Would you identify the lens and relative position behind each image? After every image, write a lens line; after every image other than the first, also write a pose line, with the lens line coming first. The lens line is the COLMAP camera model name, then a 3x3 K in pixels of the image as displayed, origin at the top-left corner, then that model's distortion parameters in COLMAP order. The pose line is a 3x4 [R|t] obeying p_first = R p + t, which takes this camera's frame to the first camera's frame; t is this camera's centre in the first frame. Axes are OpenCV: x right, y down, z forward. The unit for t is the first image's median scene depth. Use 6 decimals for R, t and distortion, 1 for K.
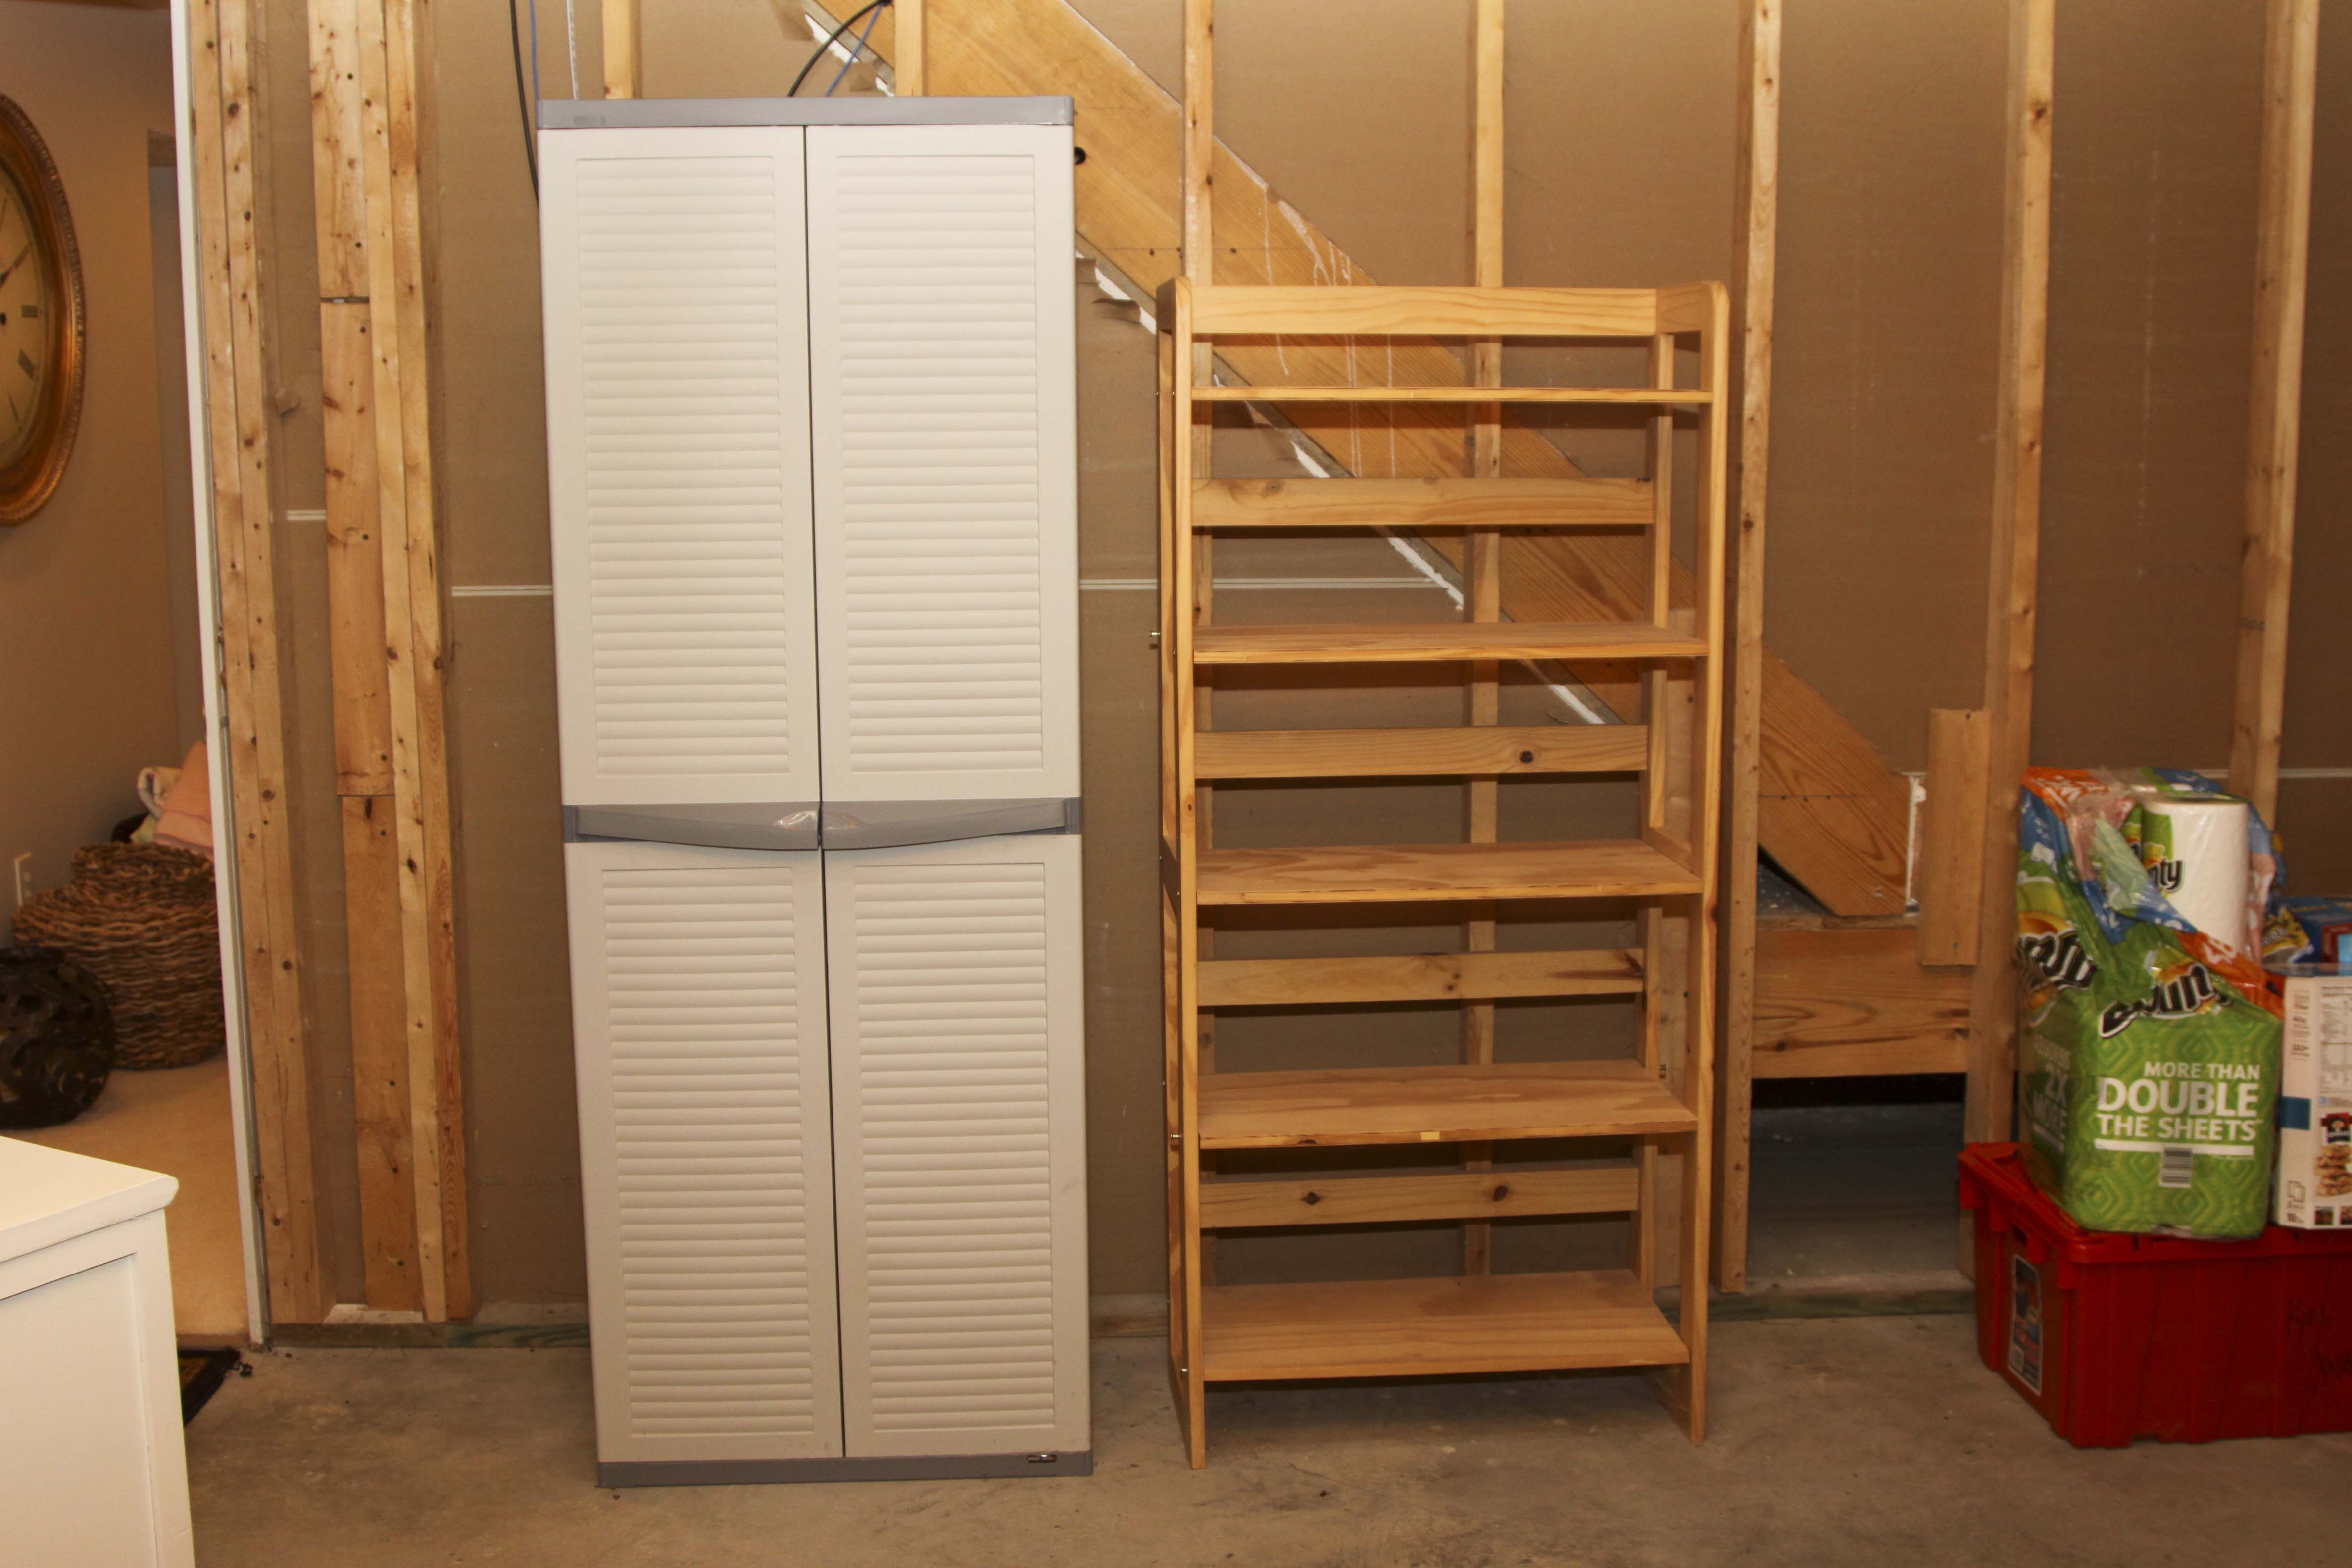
lens RADIAL K [[2505.7, 0, 1210.8], [0, 2505.7, 777.0], [0, 0, 1]] dist [-0.123735, 0.047371]
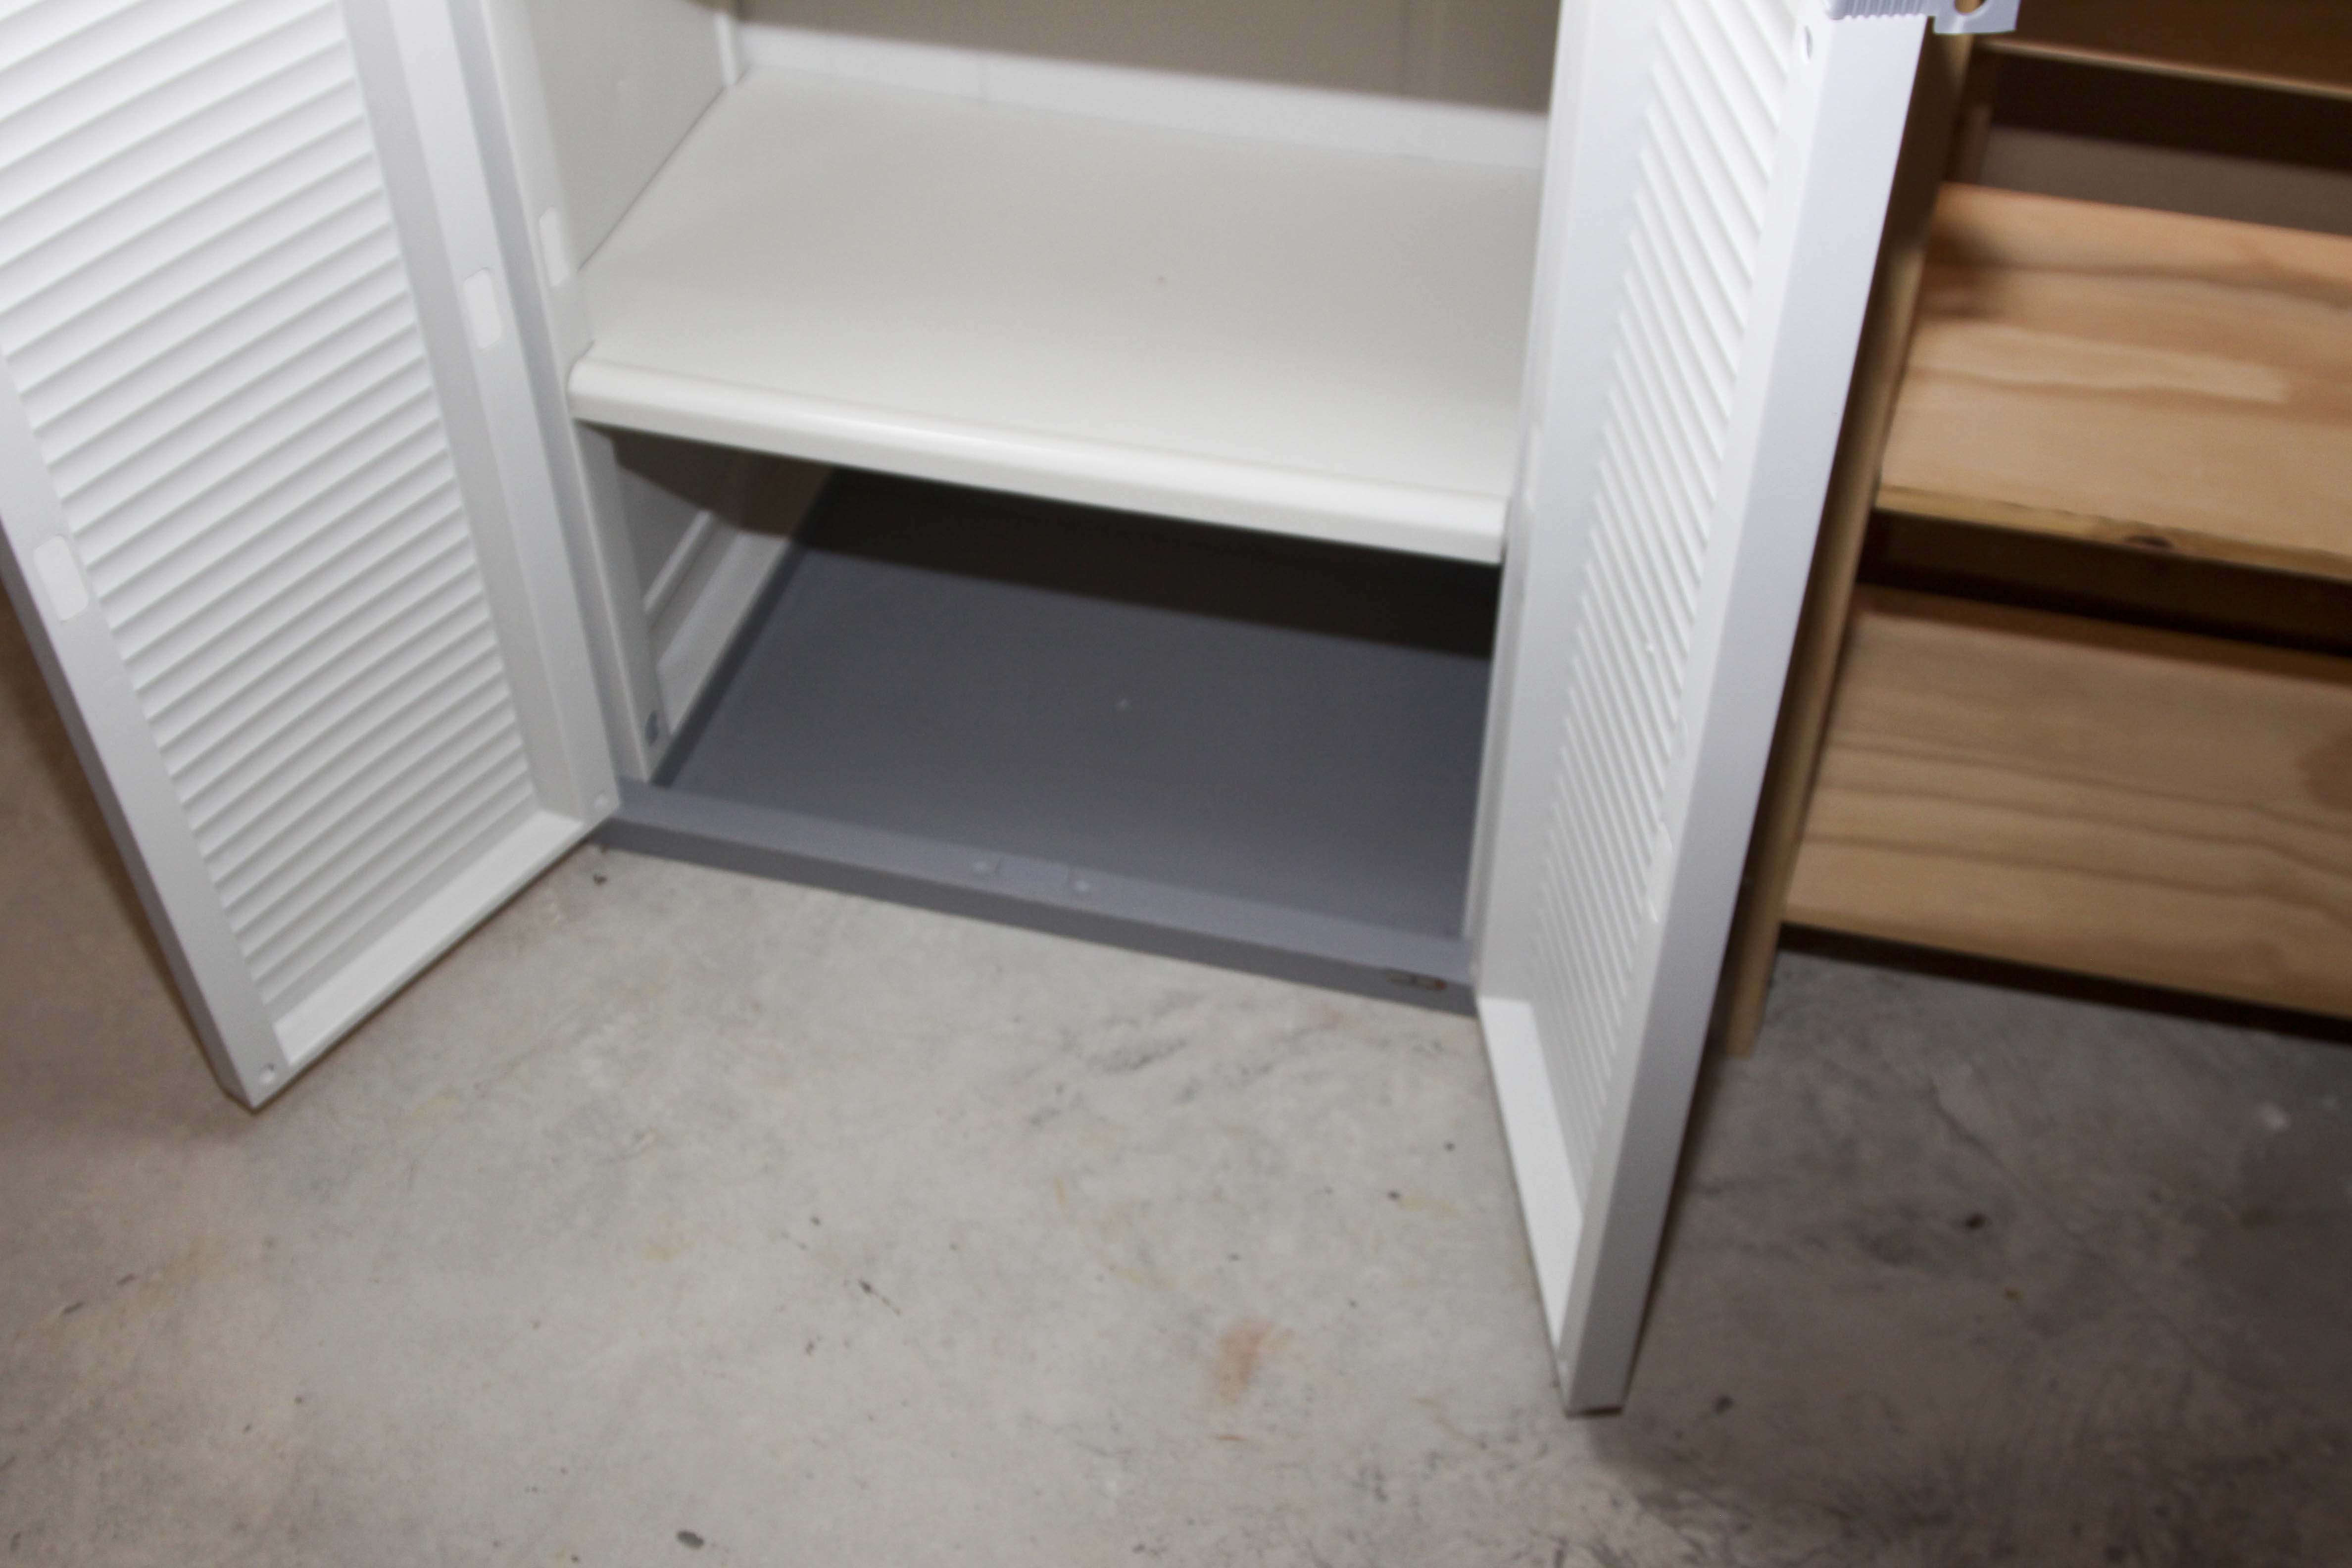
lens RADIAL K [[2498.2, 0, 1215.2], [0, 2498.2, 792.6], [0, 0, 1]] dist [-0.130106, 0.076409]
pose [[0.948491, 0.228891, -0.219031, -0.006333], [-0.055043, 0.799921, 0.597575, -0.039274], [0.311987, -0.554738, 0.771317, 0.581299]]
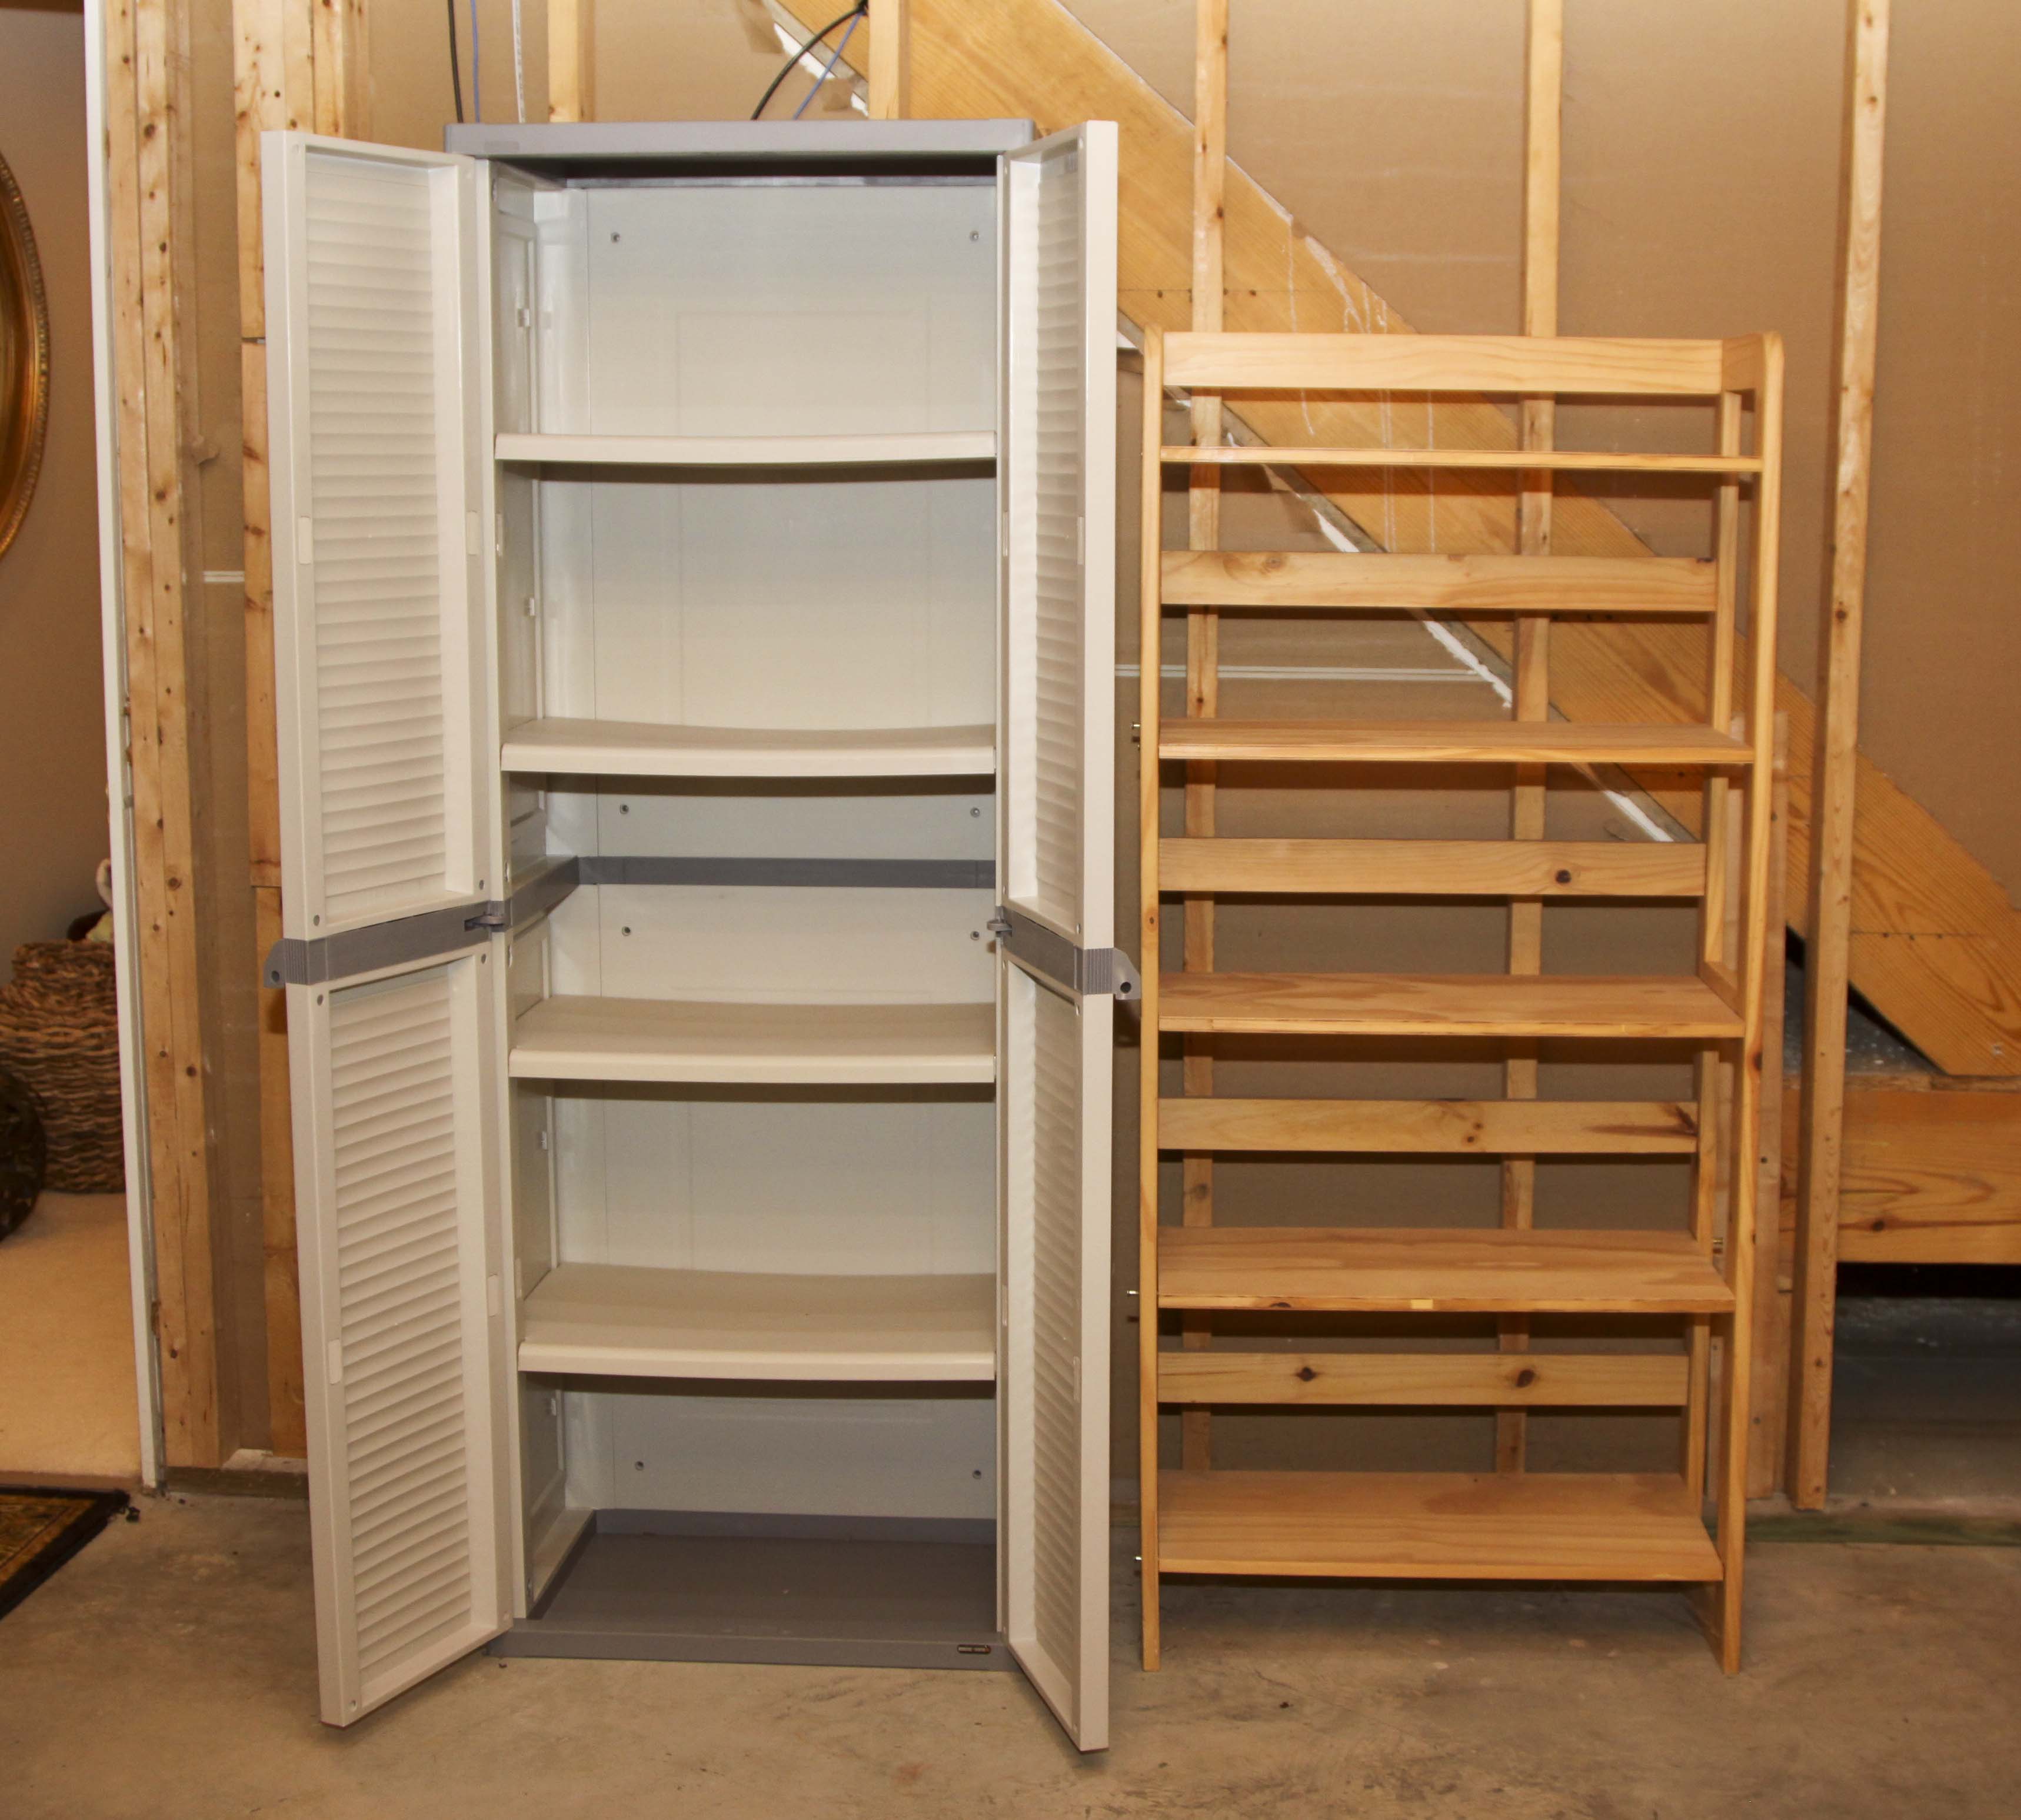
lens RADIAL K [[2990.0, 0, 1130.5], [0, 2990.0, 919.5], [0, 0, 1]] dist [-0.129824, 0.069260]
pose [[0.993678, 0.027928, -0.108740, 0.088017], [-0.027814, 0.999610, 0.002562, 0.008160], [0.108769, 0.000479, 0.994067, -0.046361]]
